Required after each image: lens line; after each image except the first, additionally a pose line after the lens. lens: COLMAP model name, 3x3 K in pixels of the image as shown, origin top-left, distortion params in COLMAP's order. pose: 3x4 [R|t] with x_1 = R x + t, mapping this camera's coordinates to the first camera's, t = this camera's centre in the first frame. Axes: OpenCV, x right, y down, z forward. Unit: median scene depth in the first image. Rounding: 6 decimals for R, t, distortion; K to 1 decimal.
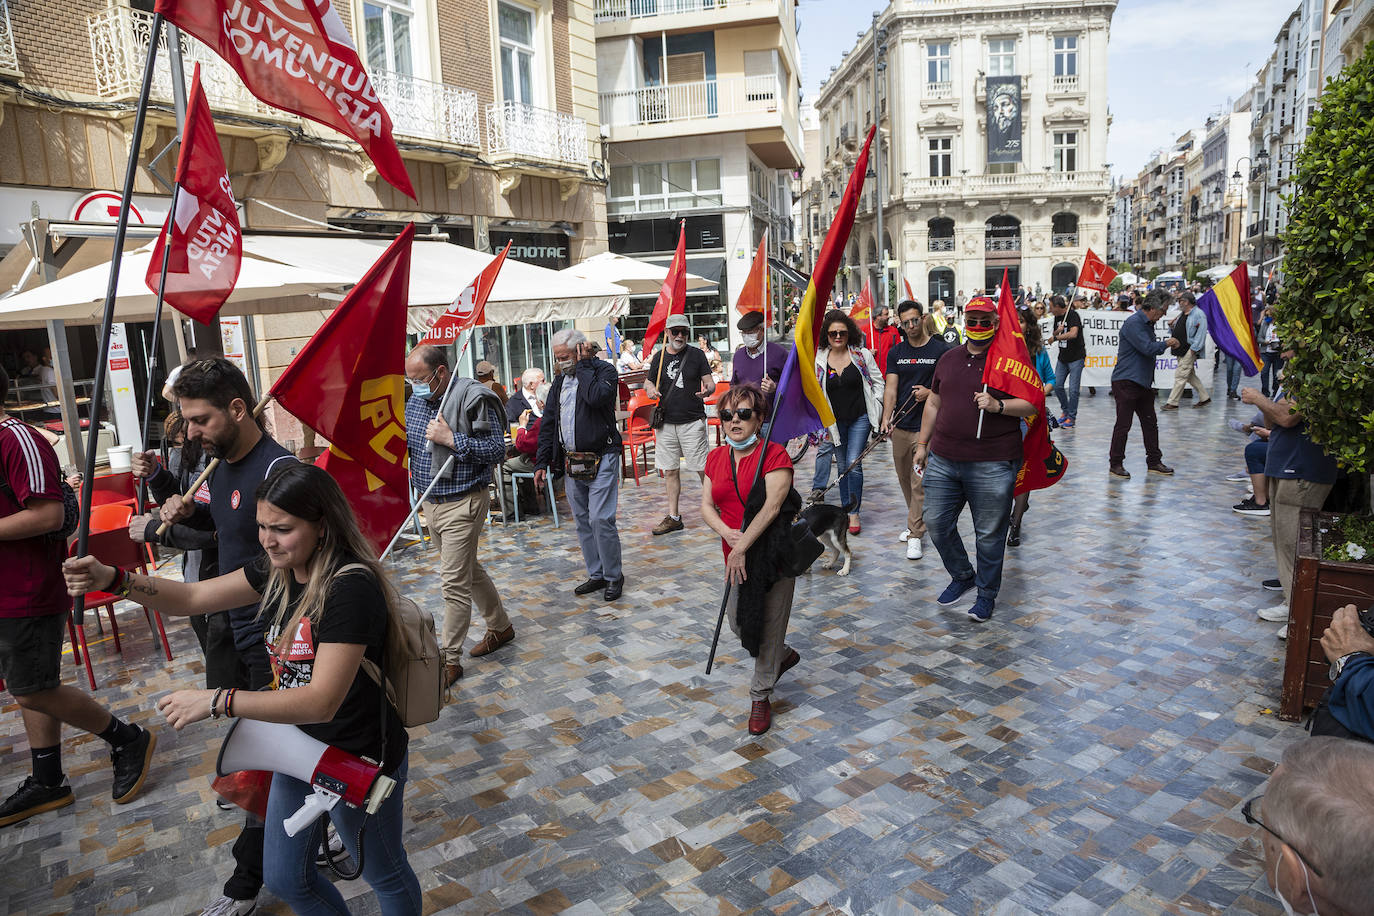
lens RADIAL K [[941.3, 0, 689.6], [0, 941.3, 476.8], [0, 0, 1]] dist [-0.125217, 0.069330]
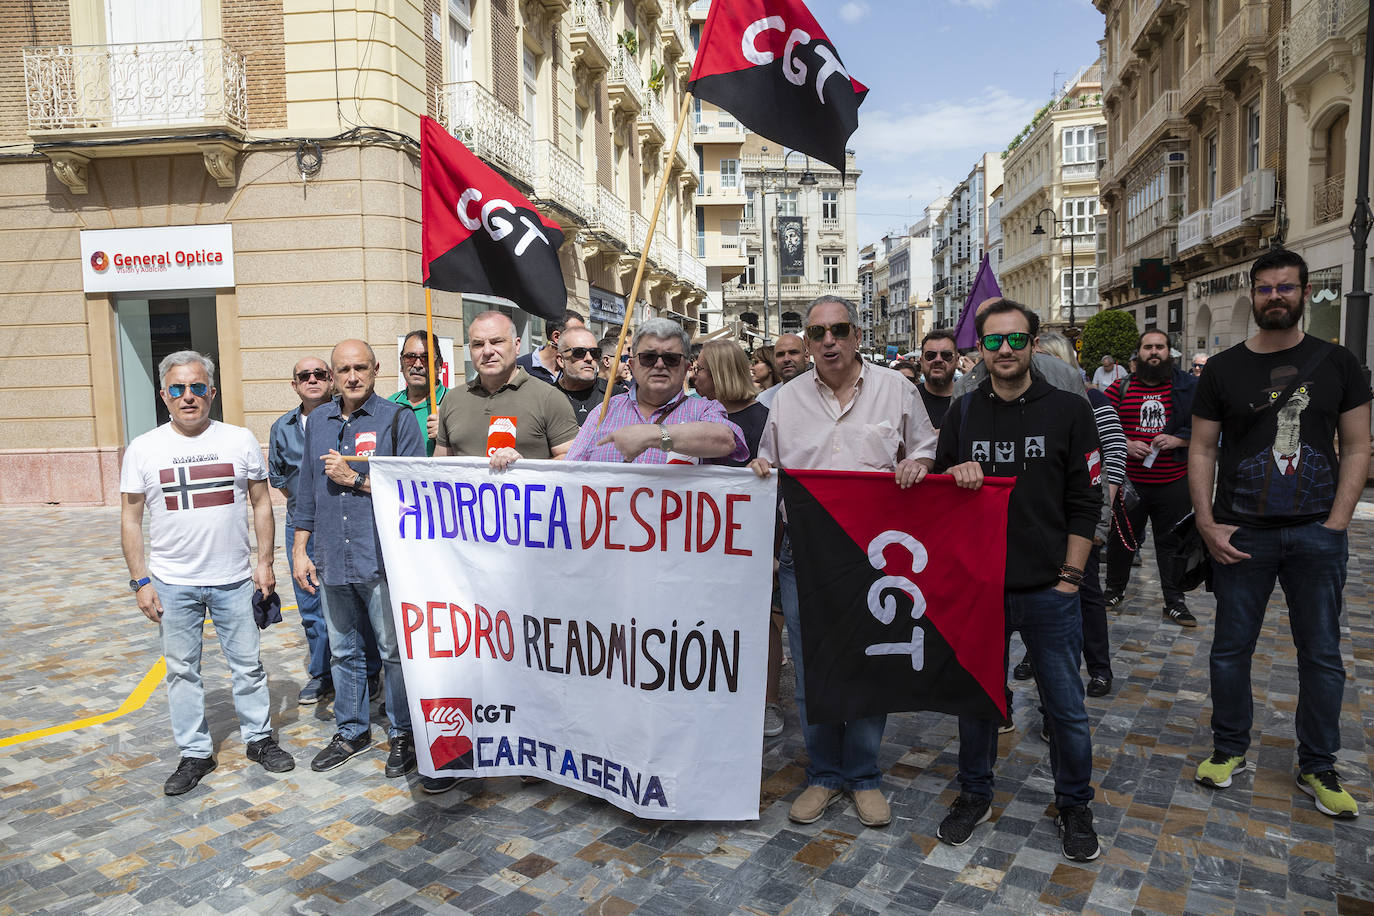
lens RADIAL K [[941.3, 0, 689.6], [0, 941.3, 476.8], [0, 0, 1]] dist [-0.125217, 0.069330]
pose [[0.945616, -0.019214, 0.324718, -0.284102], [0.046863, 0.995887, -0.077542, 0.073034], [-0.321893, 0.088542, 0.942627, -0.288515]]
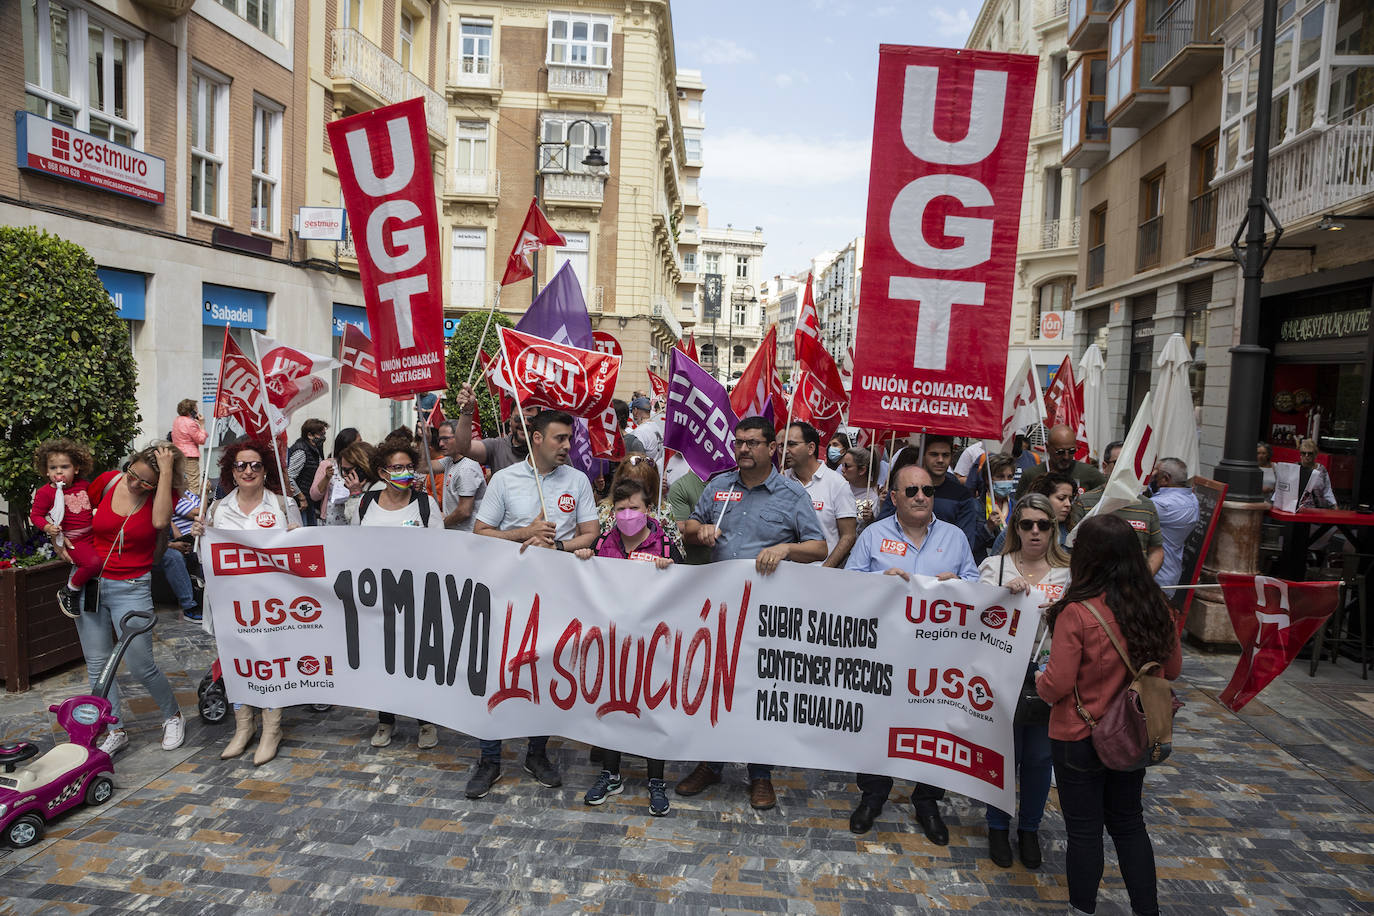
lens RADIAL K [[934.0, 0, 693.5], [0, 934.0, 479.1], [0, 0, 1]] dist [-0.126952, 0.065418]
pose [[0.894178, 0.027239, 0.446883, -0.554630], [0.009486, 0.996771, -0.079736, 0.150925], [-0.447612, 0.075537, 0.891032, -0.697455]]
